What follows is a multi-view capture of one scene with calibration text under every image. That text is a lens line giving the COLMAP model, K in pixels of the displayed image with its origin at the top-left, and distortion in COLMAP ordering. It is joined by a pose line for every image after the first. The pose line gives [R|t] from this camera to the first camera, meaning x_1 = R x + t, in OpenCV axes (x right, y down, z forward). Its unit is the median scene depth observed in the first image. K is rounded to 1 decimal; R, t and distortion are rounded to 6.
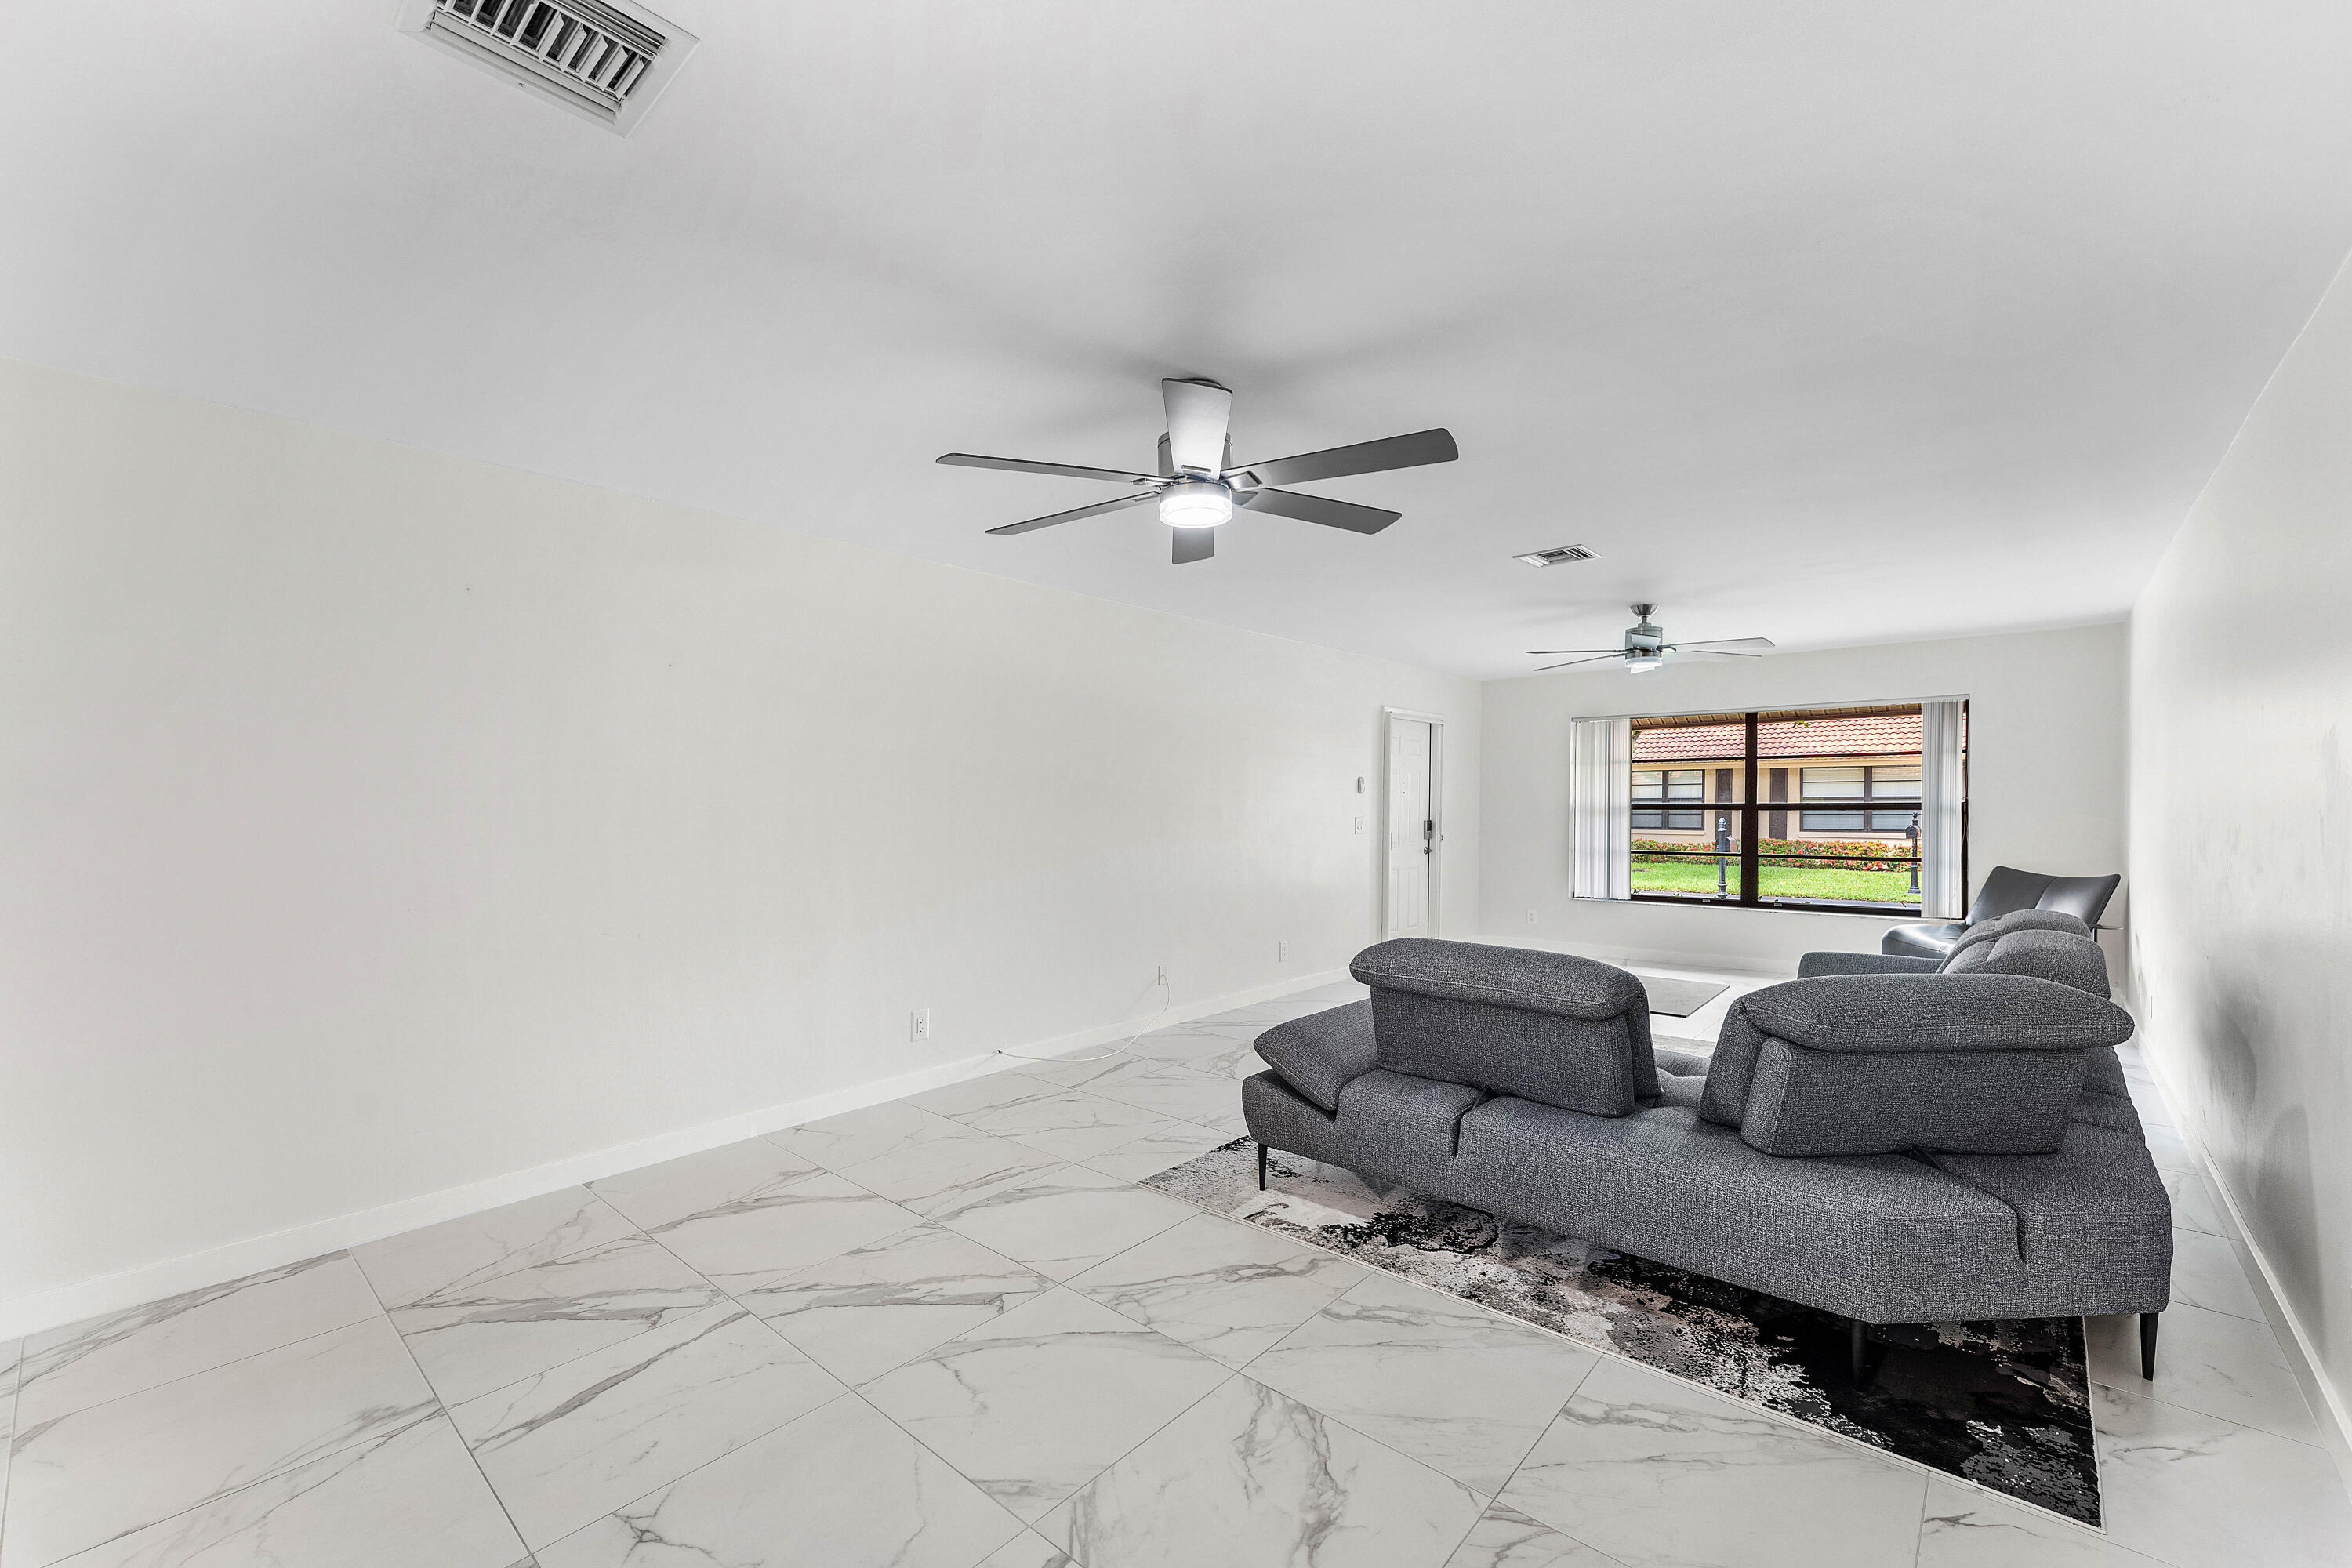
lens RADIAL K [[964.6, 0, 1184.0], [0, 964.6, 797.9], [0, 0, 1]] dist [0.007200, -0.000888]
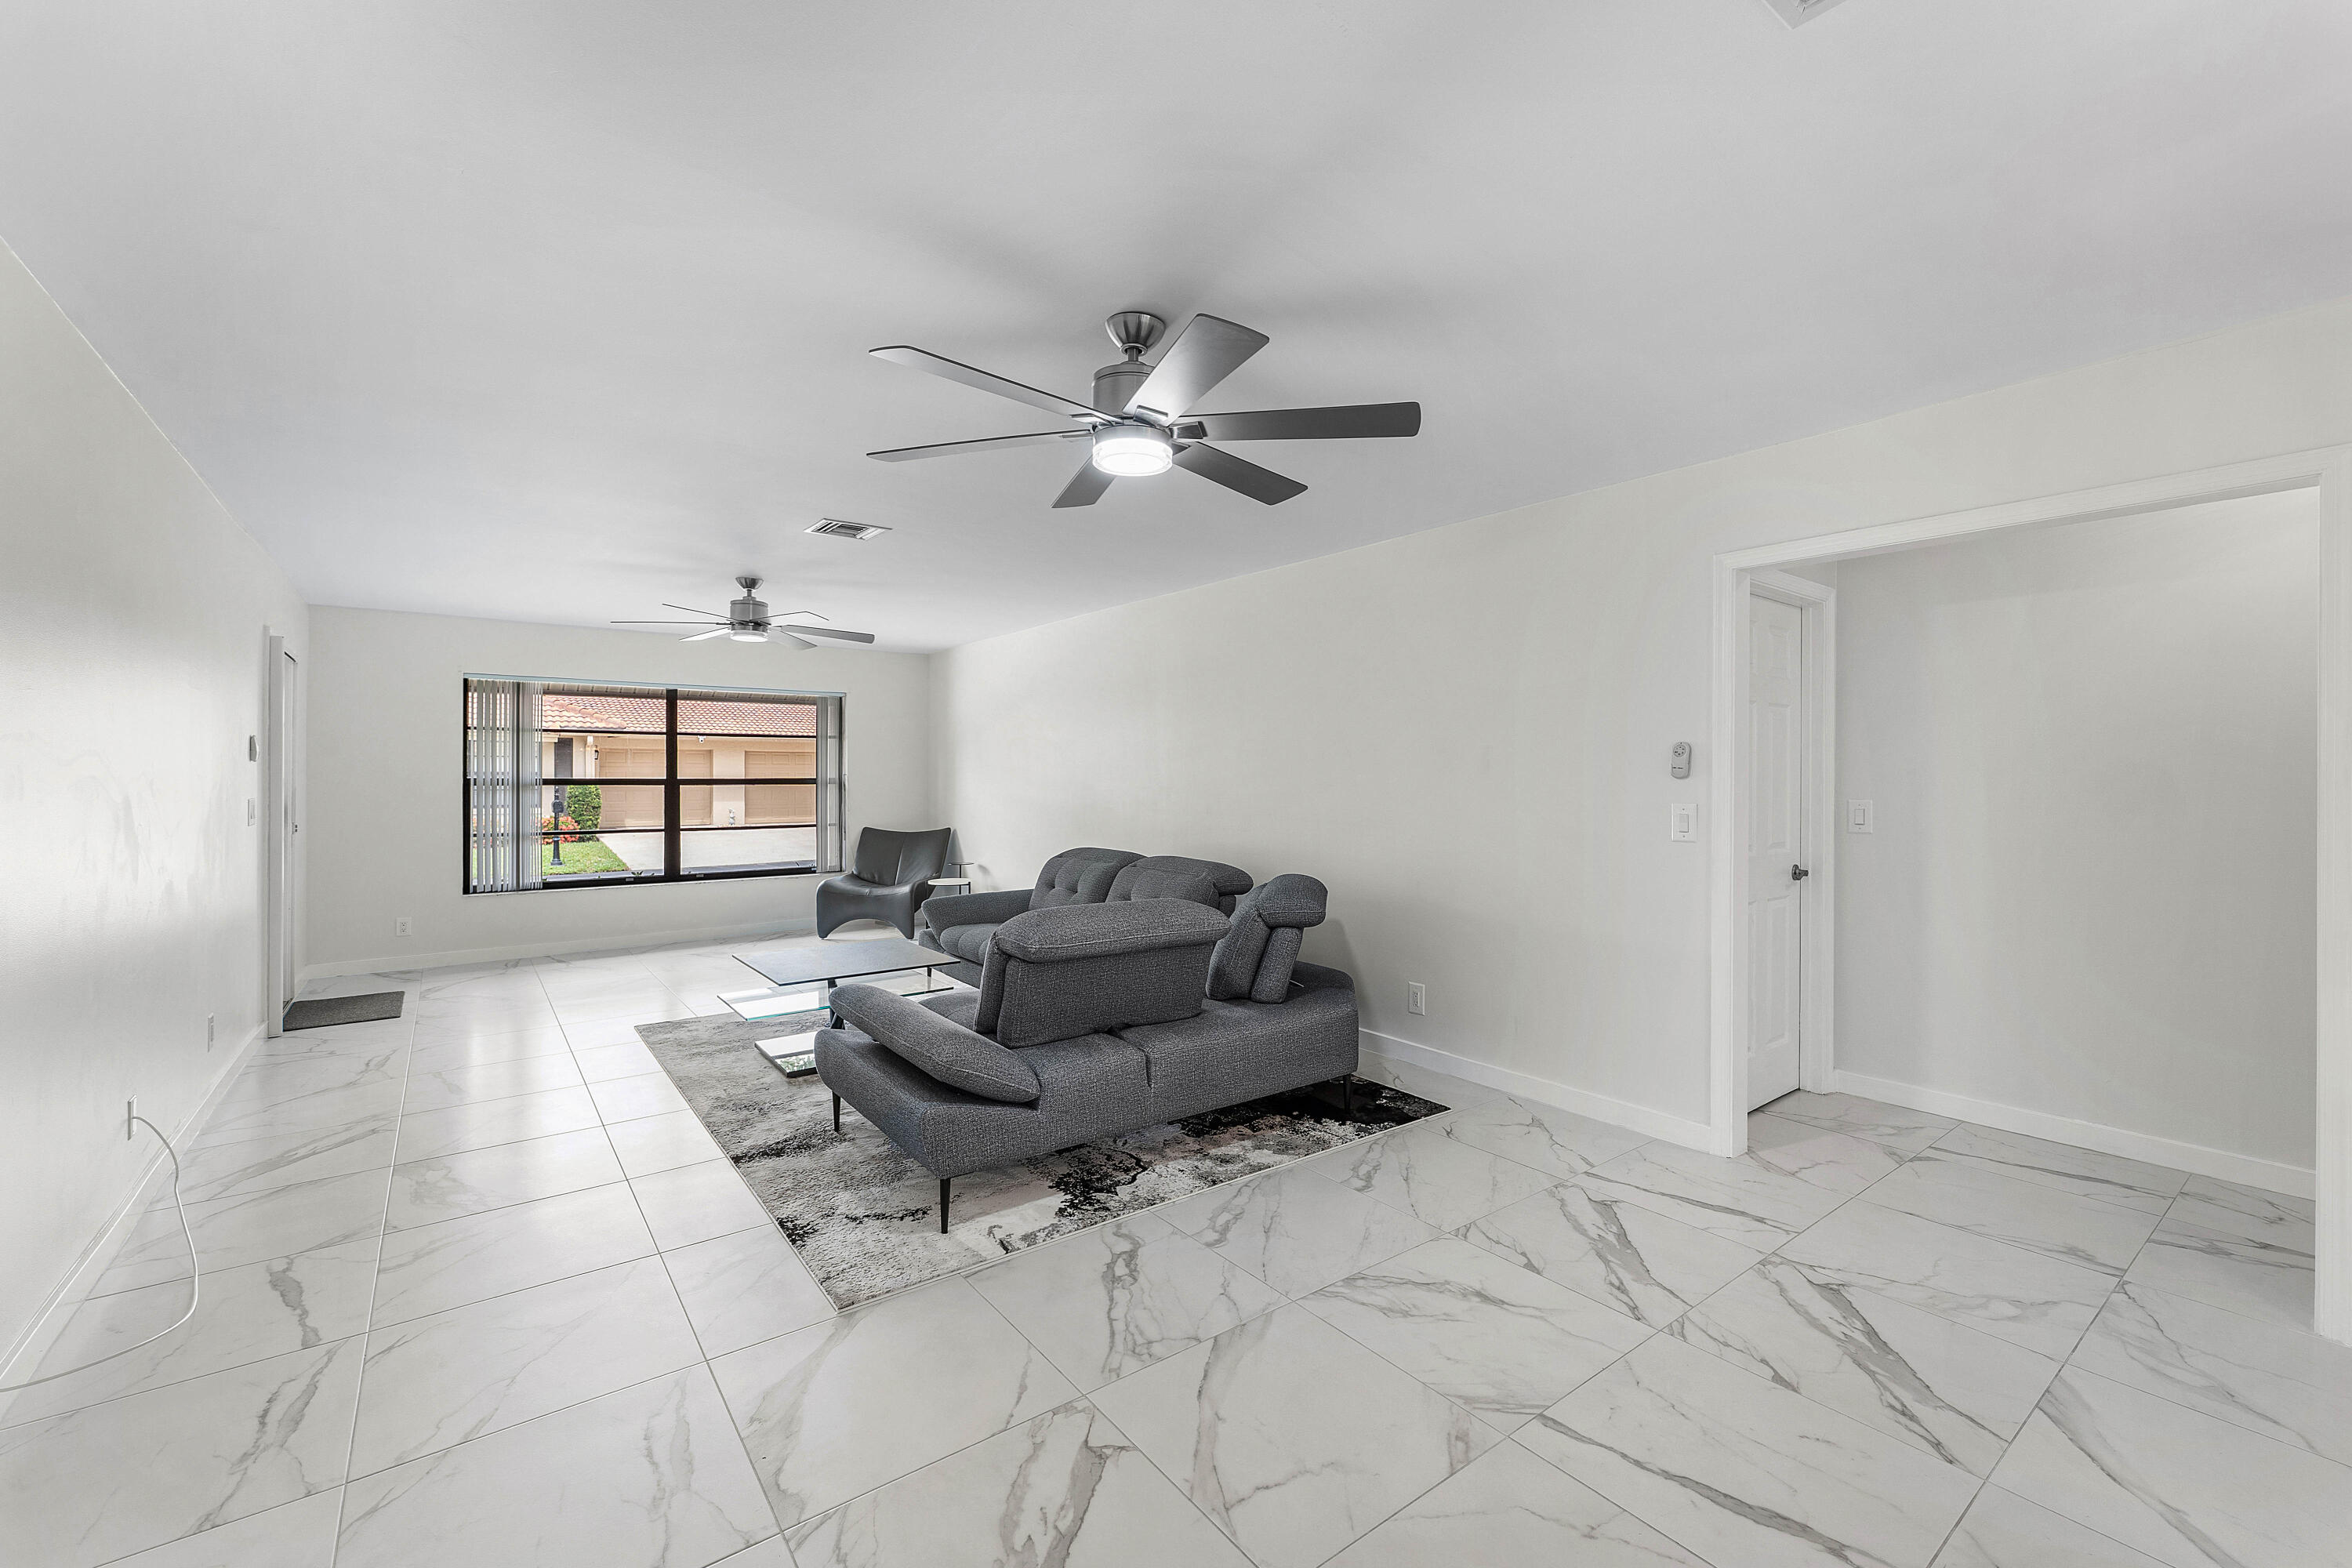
lens RADIAL K [[964.6, 0, 1193.9], [0, 964.6, 789.7], [0, 0, 1]] dist [0.007200, -0.000888]
pose [[0.198164, -0.009678, 0.980121, -0.806375], [-0.007588, 0.999906, 0.011408, 0.004649], [-0.980140, -0.009697, 0.198072, 0.705432]]
